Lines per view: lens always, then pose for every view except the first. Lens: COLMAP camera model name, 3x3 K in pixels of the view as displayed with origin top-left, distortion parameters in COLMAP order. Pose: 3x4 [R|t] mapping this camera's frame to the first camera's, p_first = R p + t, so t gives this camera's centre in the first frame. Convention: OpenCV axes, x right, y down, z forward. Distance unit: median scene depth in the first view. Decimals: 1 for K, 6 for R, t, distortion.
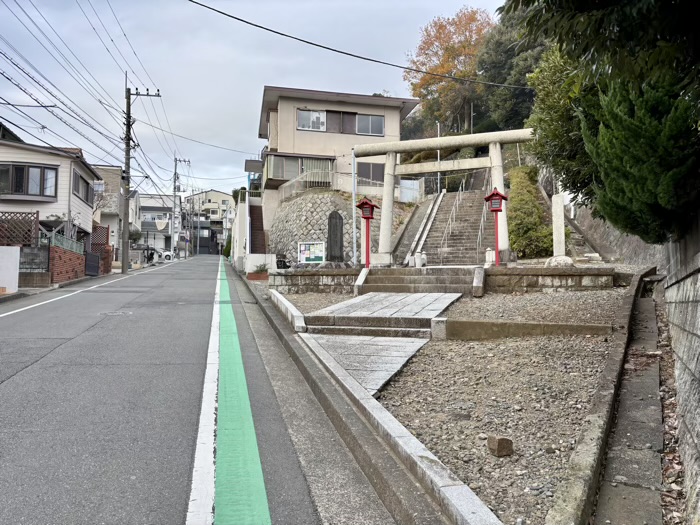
lens RADIAL K [[534.2, 0, 350.1], [0, 534.2, 262.4], [0, 0, 1]] dist [0.056500, -0.033870]
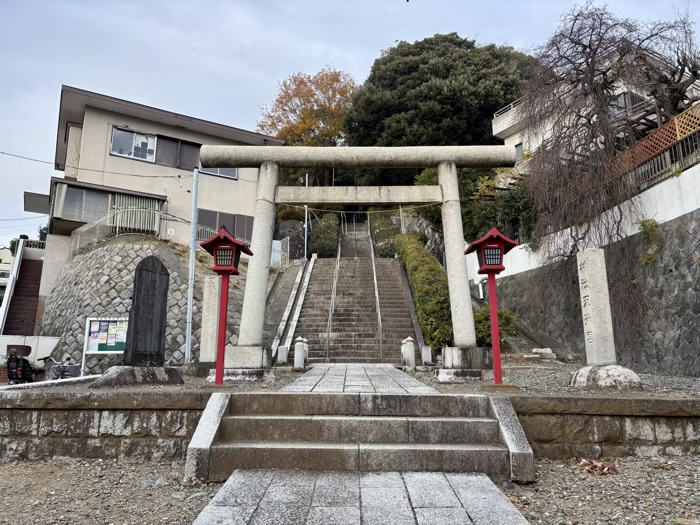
lens RADIAL K [[534.2, 0, 357.6], [0, 534.2, 264.9], [0, 0, 1]] dist [0.056500, -0.033870]
pose [[0.949267, 0.063622, 0.307968, -0.001561], [-0.020390, 0.989712, -0.141612, -0.016168], [-0.313810, 0.128148, 0.940798, 0.325420]]
